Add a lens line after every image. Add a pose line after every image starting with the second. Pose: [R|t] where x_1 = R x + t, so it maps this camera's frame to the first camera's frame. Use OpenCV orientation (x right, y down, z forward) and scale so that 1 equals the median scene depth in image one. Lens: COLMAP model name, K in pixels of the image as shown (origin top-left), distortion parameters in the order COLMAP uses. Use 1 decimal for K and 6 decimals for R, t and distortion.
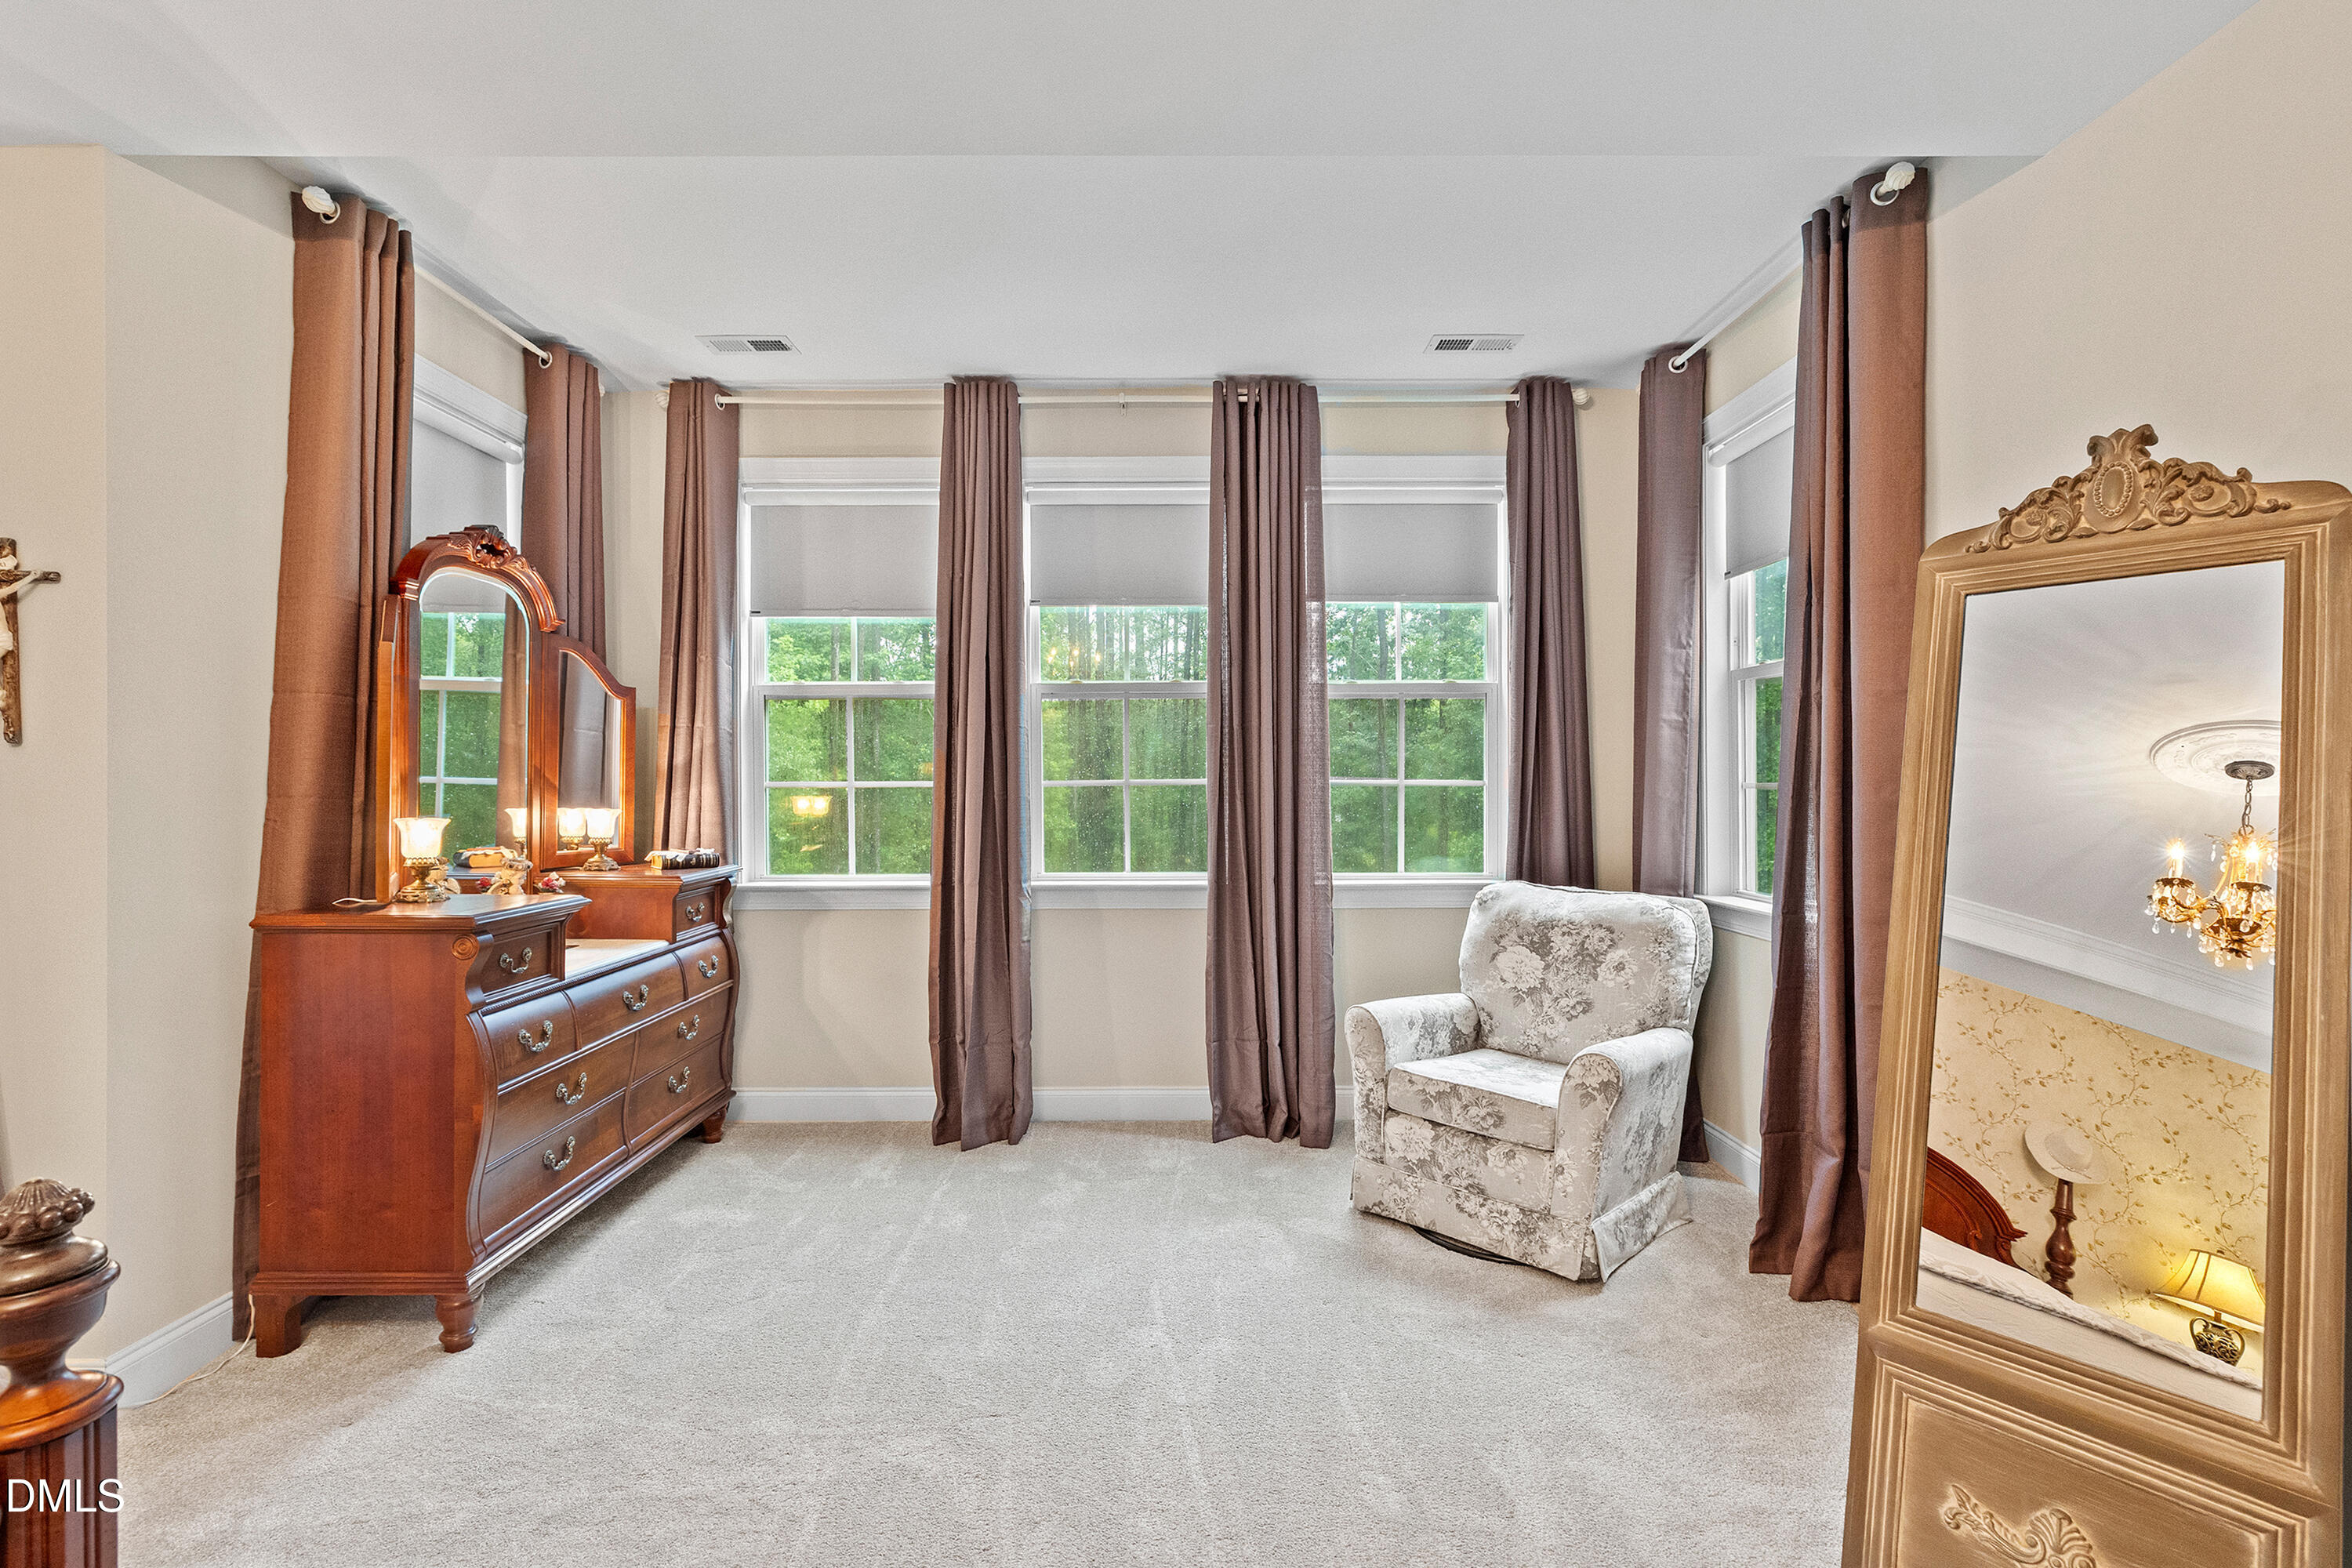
lens RADIAL K [[1040.0, 0, 1176.0], [0, 1040.0, 784.0], [0, 0, 1]] dist [-0.000015, -0.000053]
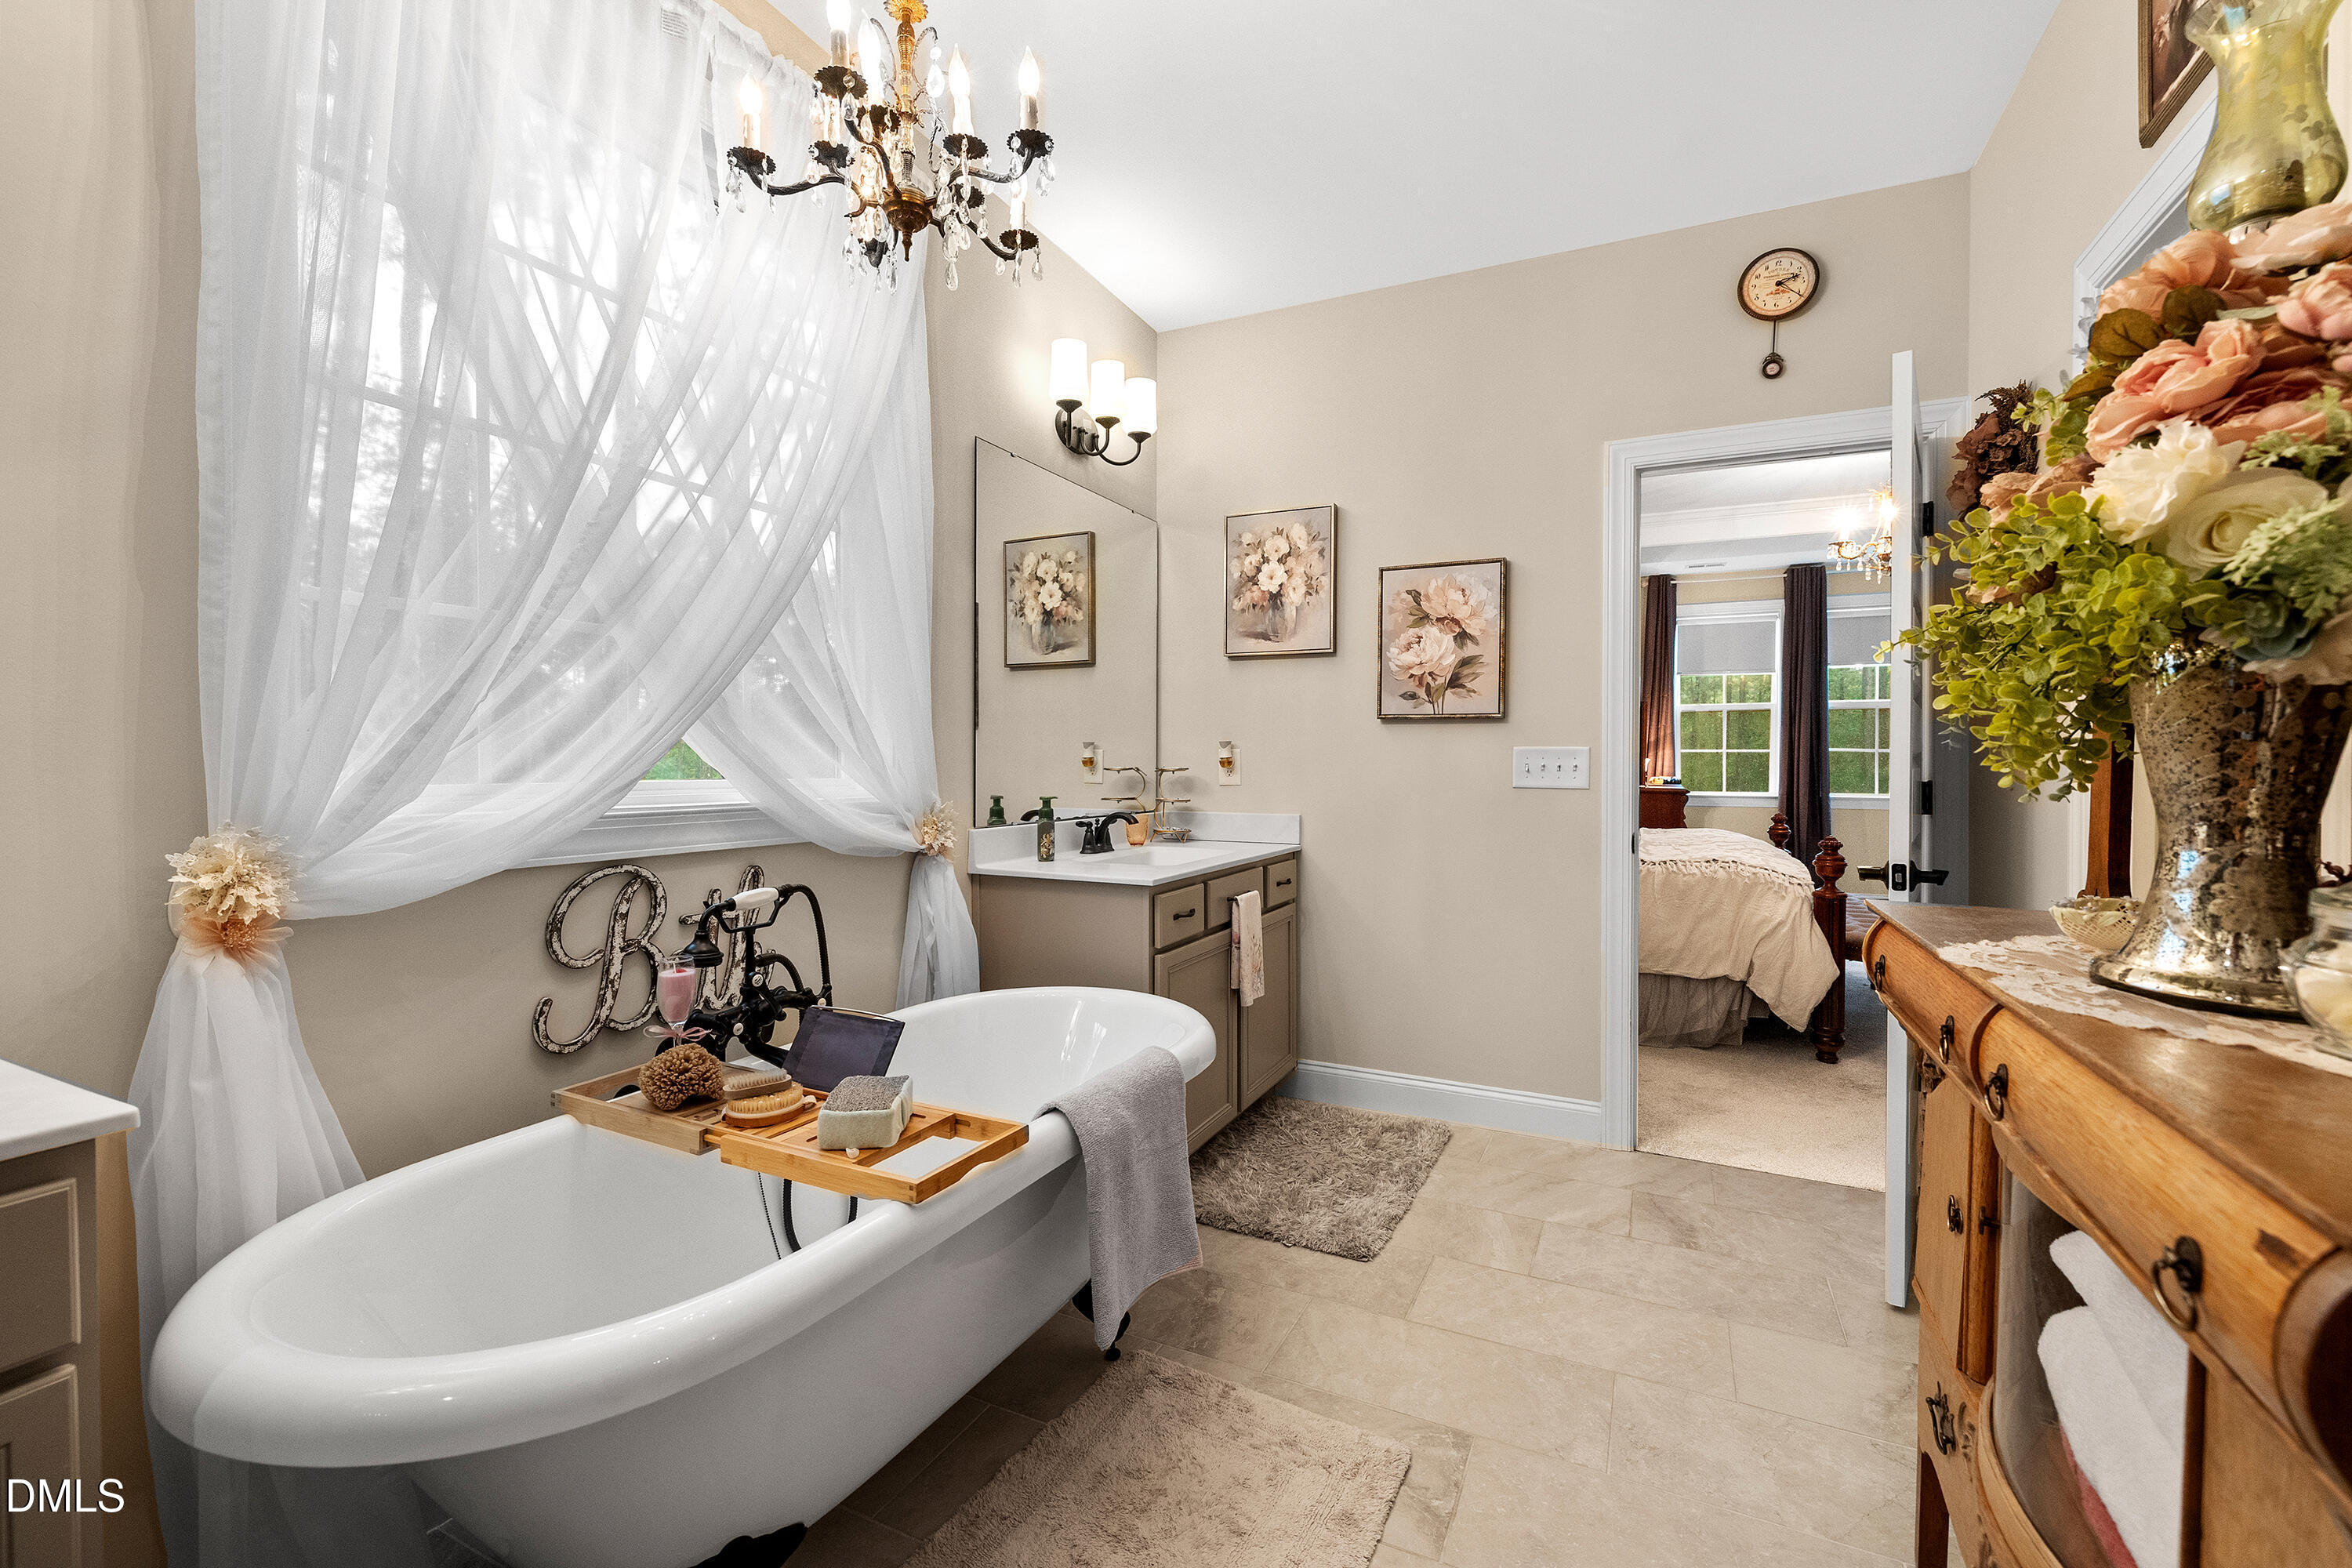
lens RADIAL K [[999.1, 0, 1170.9], [0, 999.1, 776.3], [0, 0, 1]] dist [-0.001630, 0.000360]
pose [[0.898871, 0.011511, -0.438062, -0.505525], [-0.005663, 0.999877, 0.014653, 0.035366], [0.438176, -0.010690, 0.898825, -1.613524]]
